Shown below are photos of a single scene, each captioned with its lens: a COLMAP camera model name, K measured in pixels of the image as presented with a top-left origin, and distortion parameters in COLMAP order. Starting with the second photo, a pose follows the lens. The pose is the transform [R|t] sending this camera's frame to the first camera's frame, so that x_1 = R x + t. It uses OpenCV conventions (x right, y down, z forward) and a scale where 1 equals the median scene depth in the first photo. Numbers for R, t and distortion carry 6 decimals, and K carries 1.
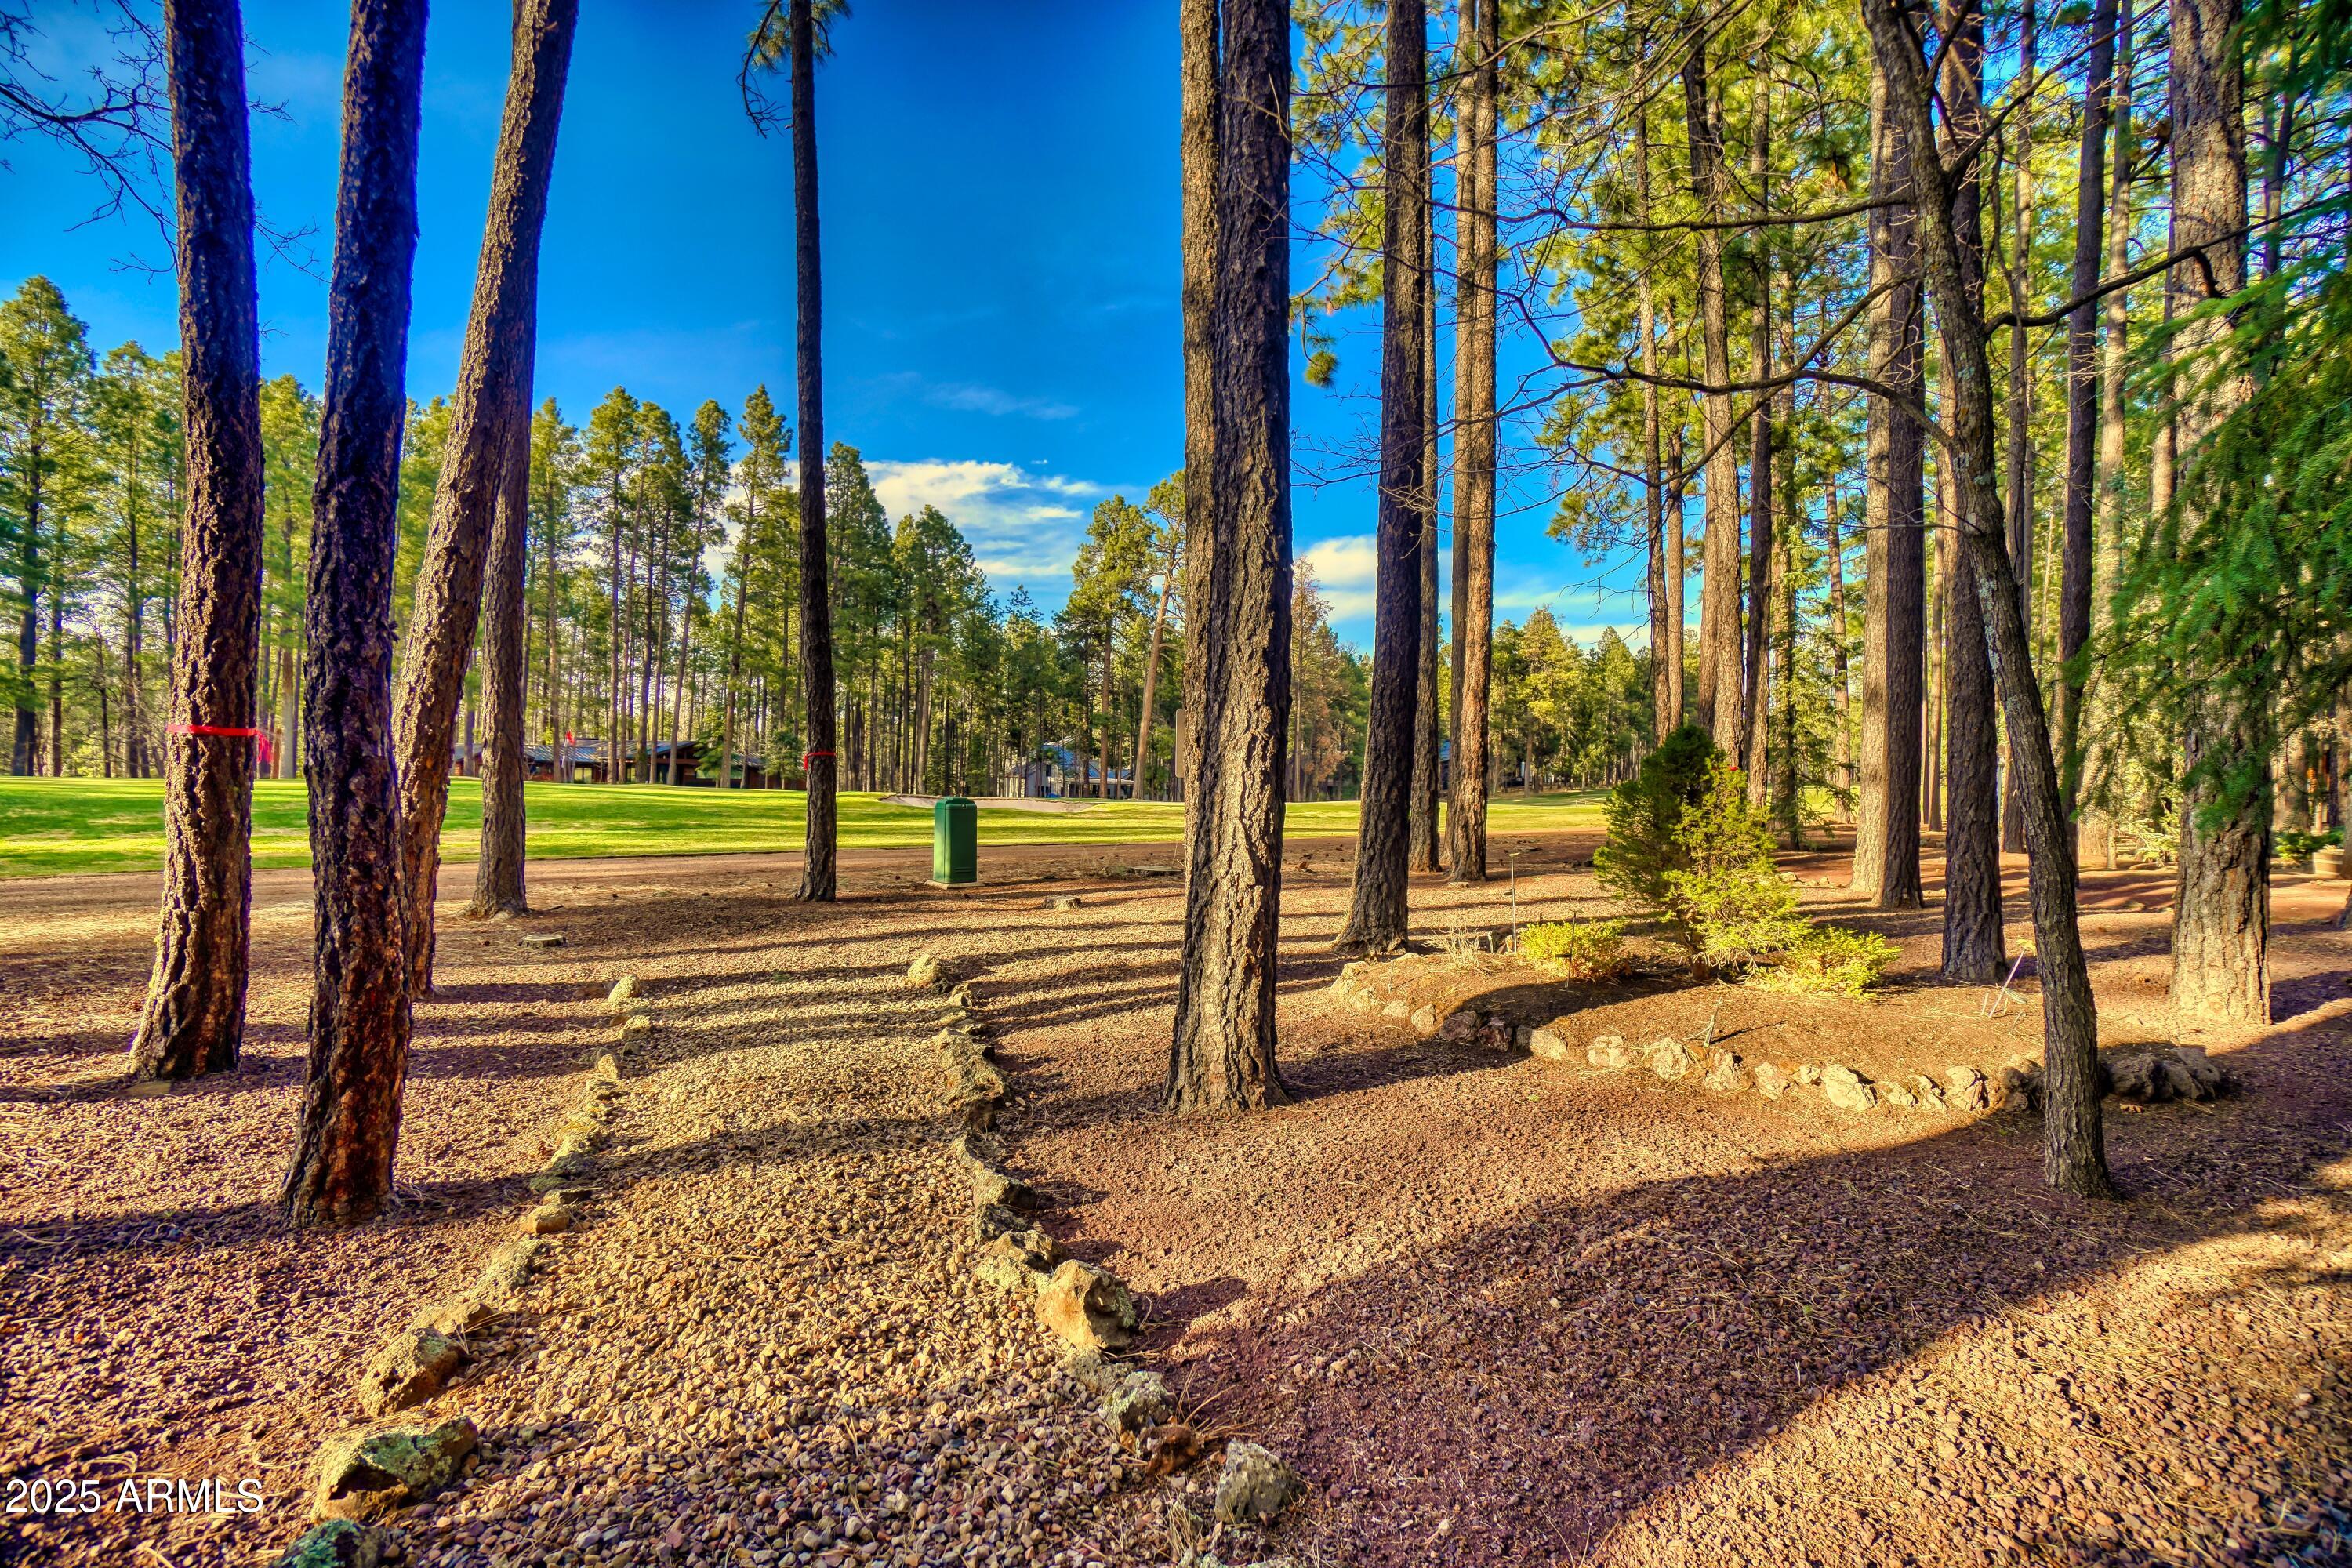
lens RADIAL K [[1030.5, 0, 1176.0], [0, 1030.5, 784.0], [0, 0, 1]] dist [-0.056361, 0.019655]
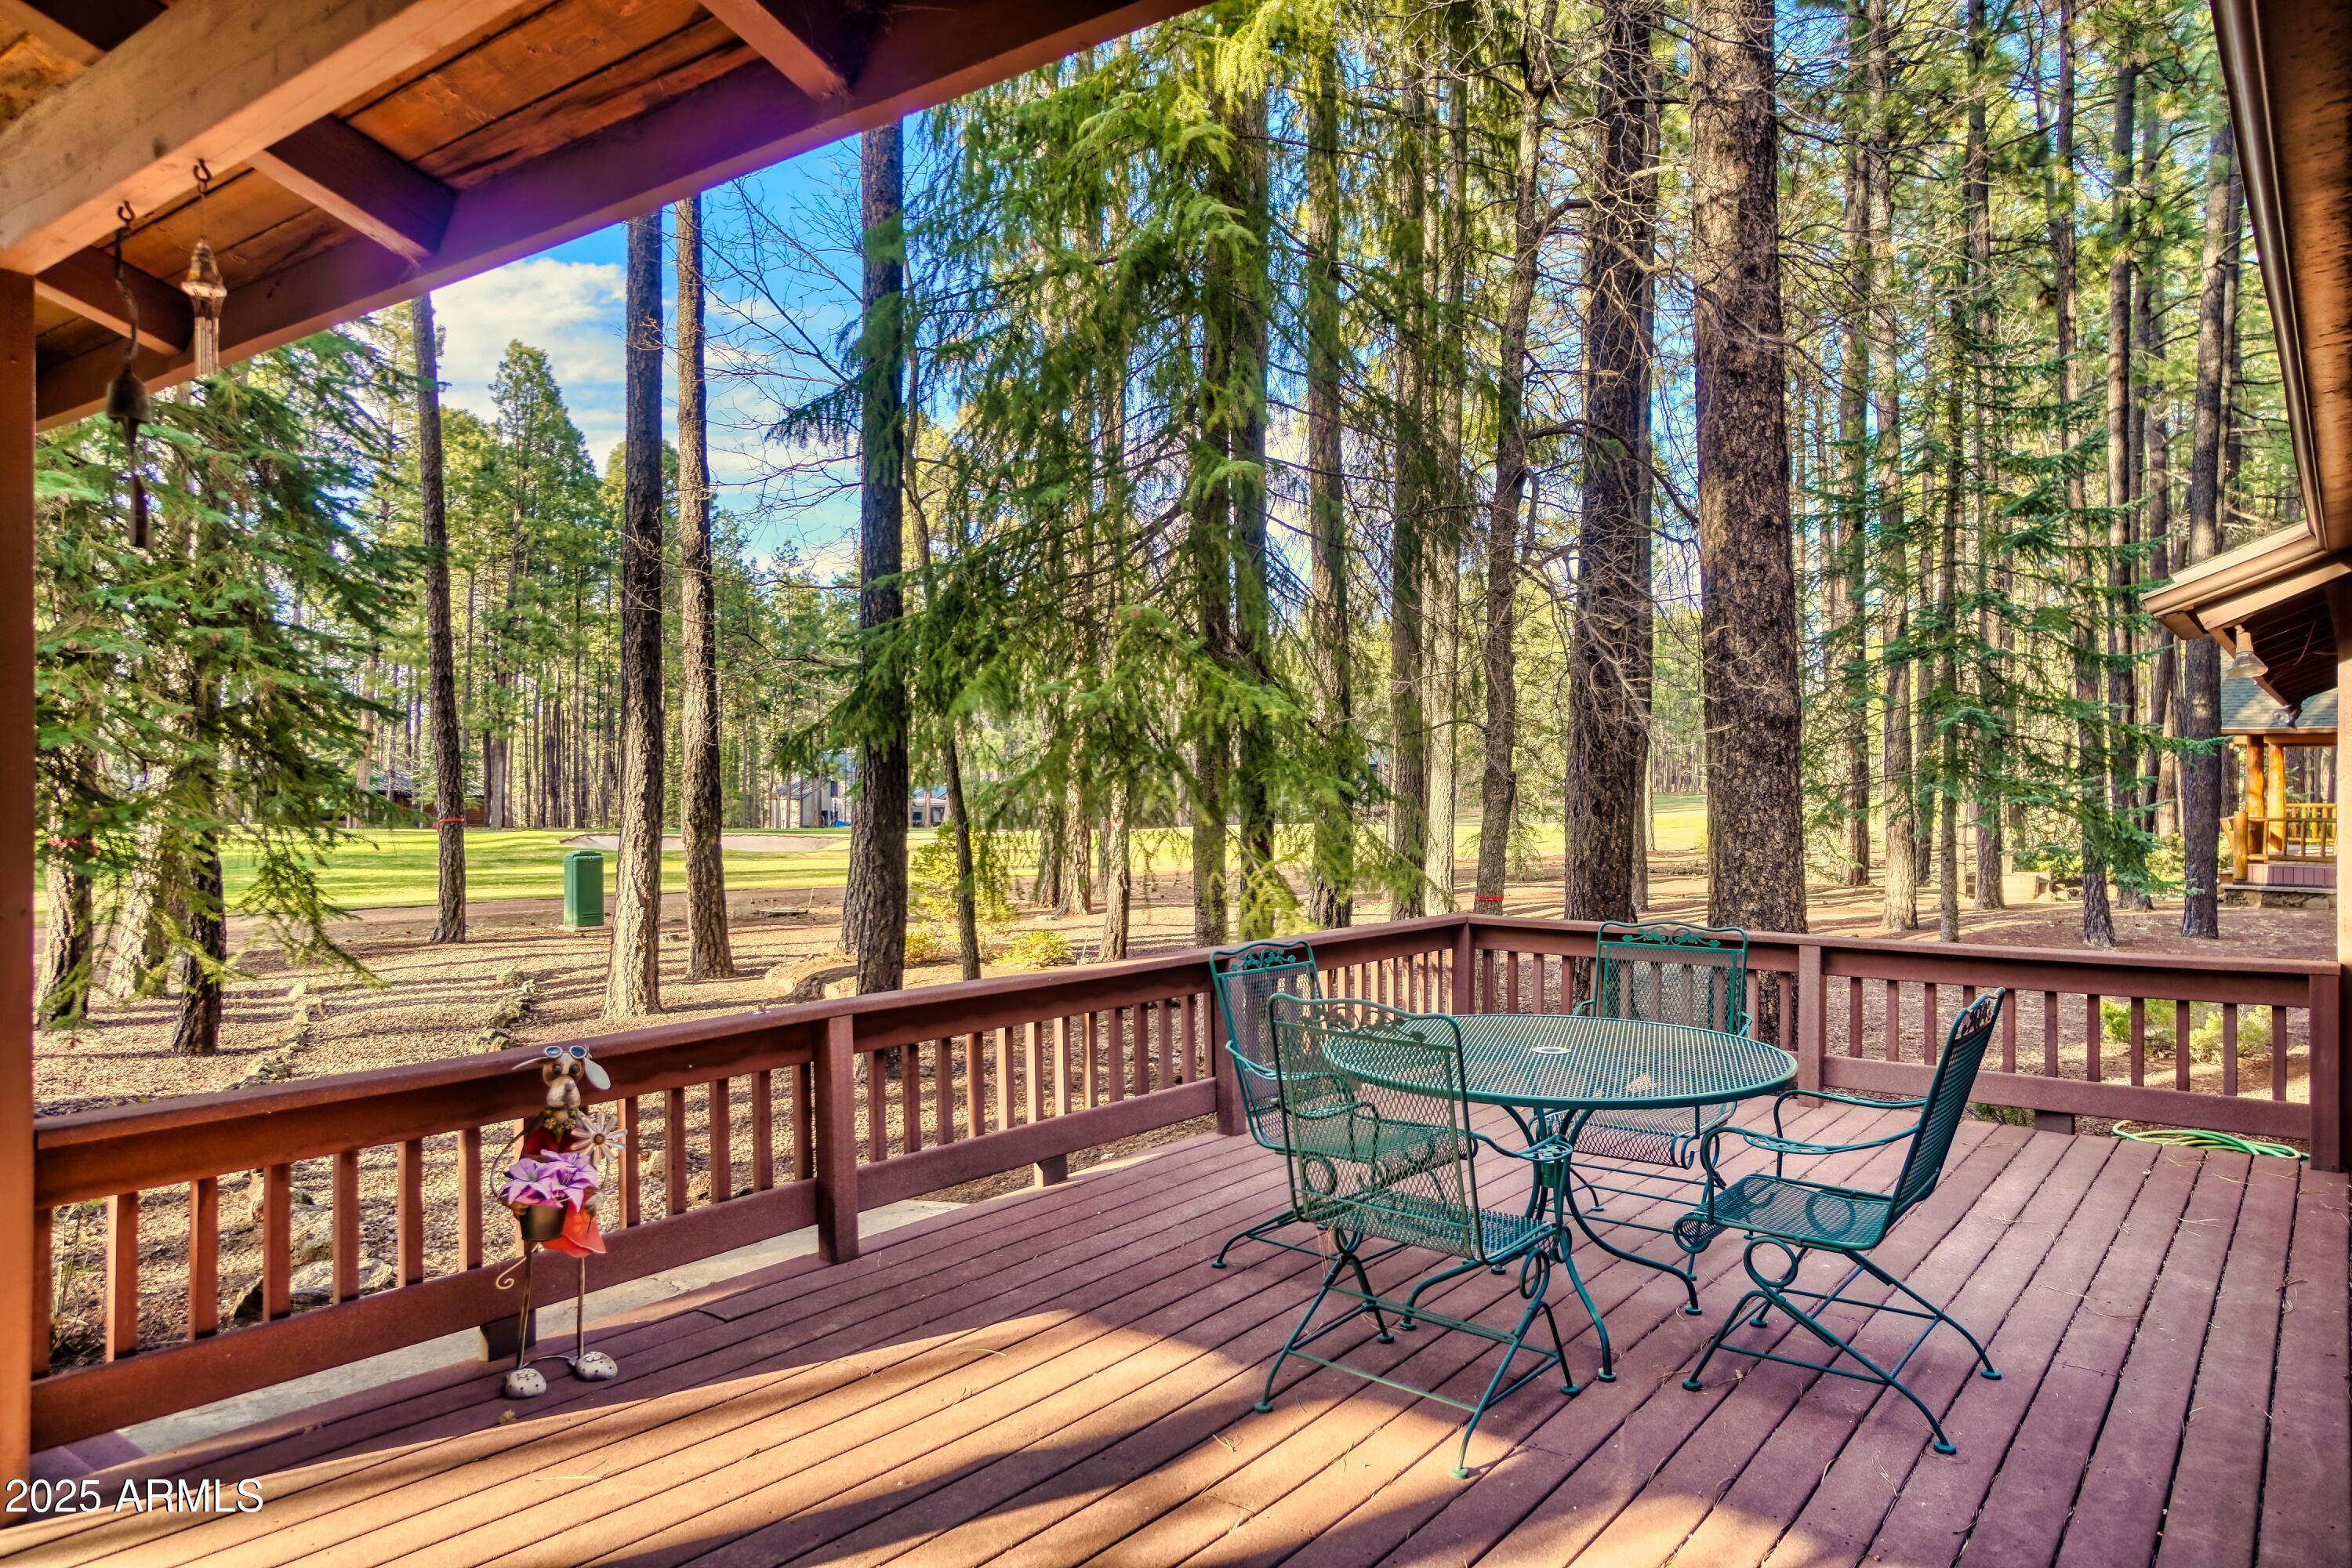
lens RADIAL K [[1481.0, 0, 1176.0], [0, 1481.0, 784.0], [0, 0, 1]] dist [0.000137, 0.033414]
pose [[0.995998, -0.017048, 0.087736, 0.886973], [0.017959, 0.999793, -0.009603, -0.102565], [-0.087554, 0.011140, 0.996097, -2.060568]]
